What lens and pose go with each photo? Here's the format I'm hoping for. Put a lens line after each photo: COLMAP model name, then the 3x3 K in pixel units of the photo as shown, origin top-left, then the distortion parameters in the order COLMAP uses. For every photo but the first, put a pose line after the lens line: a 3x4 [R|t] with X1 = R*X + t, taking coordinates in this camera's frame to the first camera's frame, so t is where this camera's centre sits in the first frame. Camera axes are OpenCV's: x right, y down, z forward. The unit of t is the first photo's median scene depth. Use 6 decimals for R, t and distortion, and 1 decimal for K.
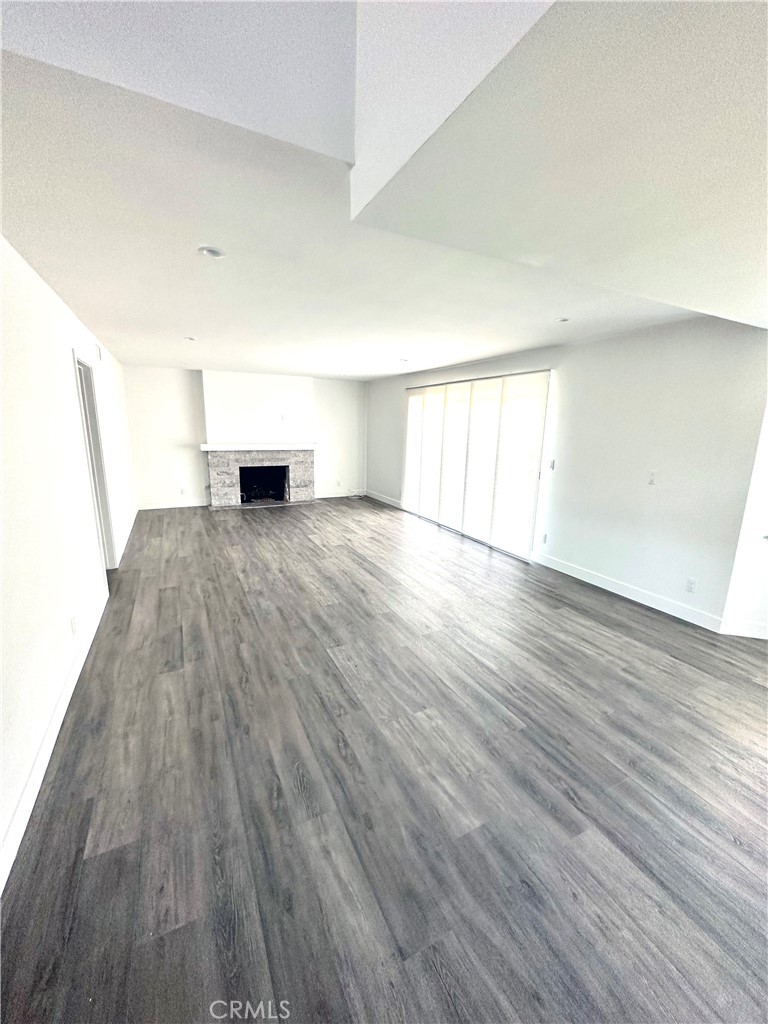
lens RADIAL K [[404.4, 0, 383.4], [0, 404.4, 512.3], [0, 0, 1]] dist [-0.003656, 0.000838]
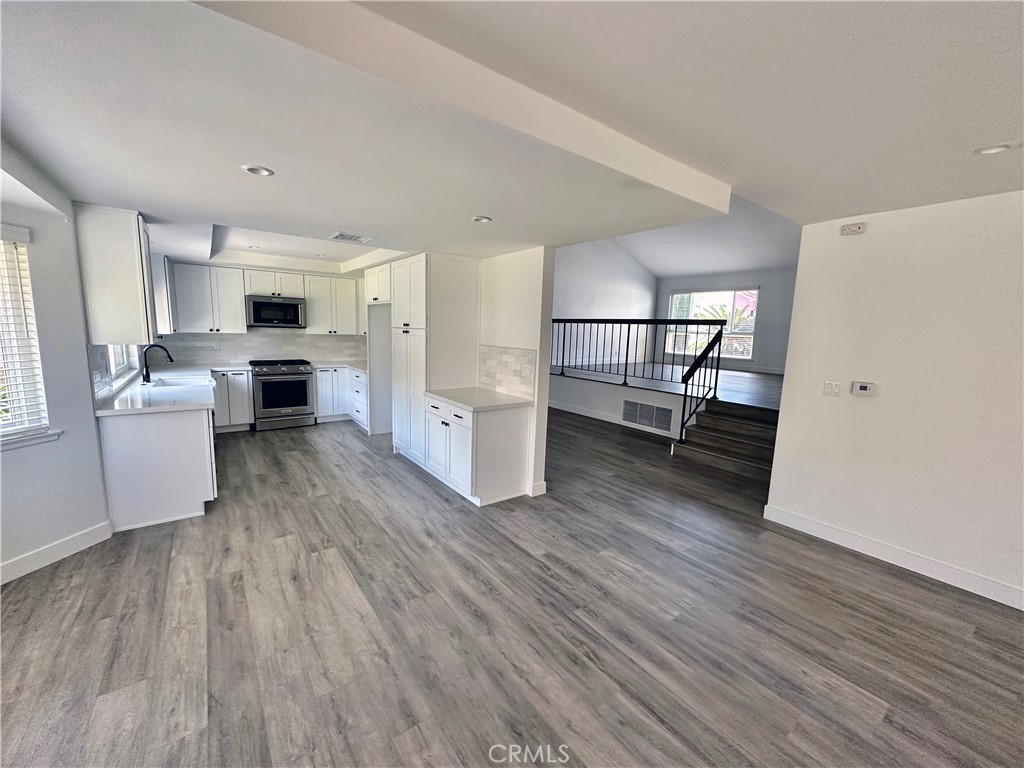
lens RADIAL K [[404.4, 0, 507.5], [0, 404.4, 384.2], [0, 0, 1]] dist [-0.003656, 0.000838]
pose [[-0.985036, -0.028100, -0.170041, 0.779589], [-0.085814, 0.935589, 0.342503, -0.387610], [0.149464, 0.351970, -0.924001, 1.885506]]
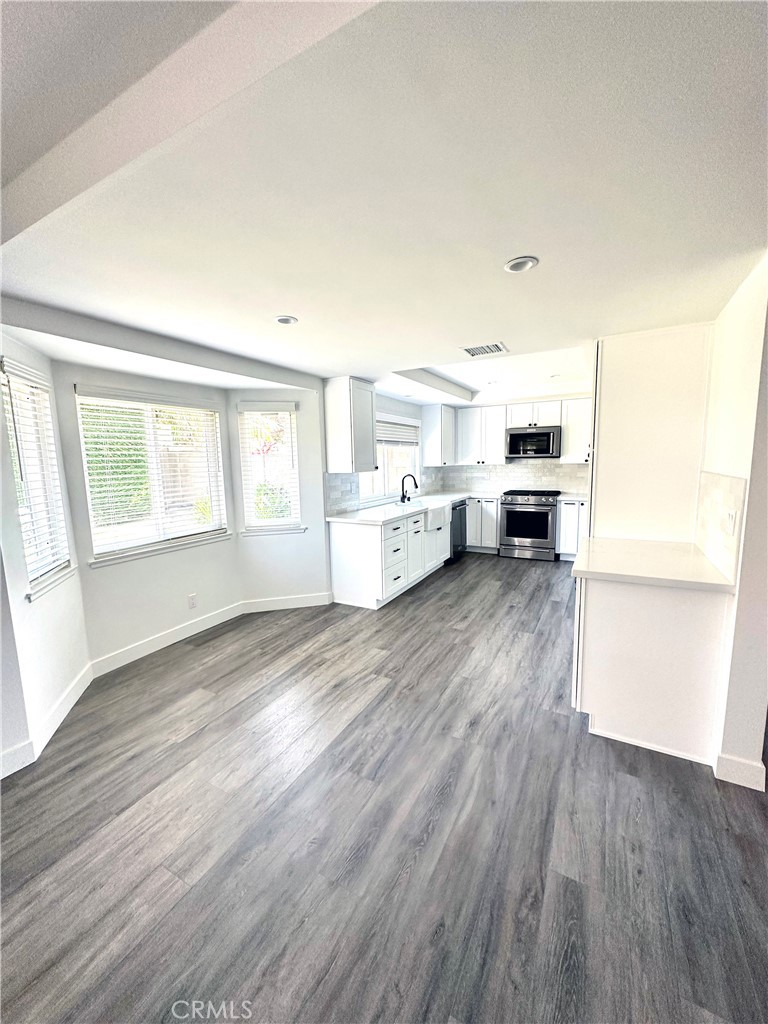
lens RADIAL K [[404.4, 0, 386.0], [0, 404.4, 510.2], [0, 0, 1]] dist [-0.003656, 0.000838]
pose [[-0.565747, -0.110207, 0.817181, 0.071520], [0.188462, 0.947515, 0.258260, -0.217136], [-0.802753, 0.300117, -0.515284, 1.237146]]
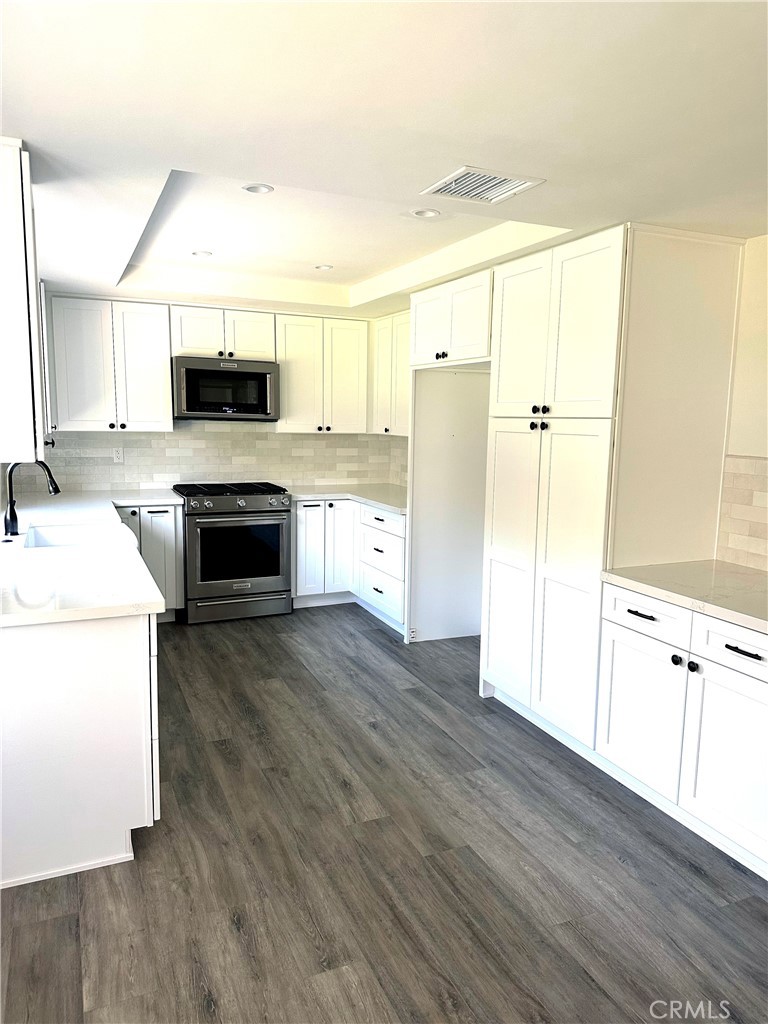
lens RADIAL K [[712.1, 0, 384.7], [0, 712.1, 513.0], [0, 0, 1]] dist [0.054869, -0.065832]
pose [[-0.997797, -0.044571, 0.049142, 1.226659], [-0.024546, 0.936163, 0.350707, -0.235791], [-0.061637, 0.348728, -0.935195, 1.307721]]
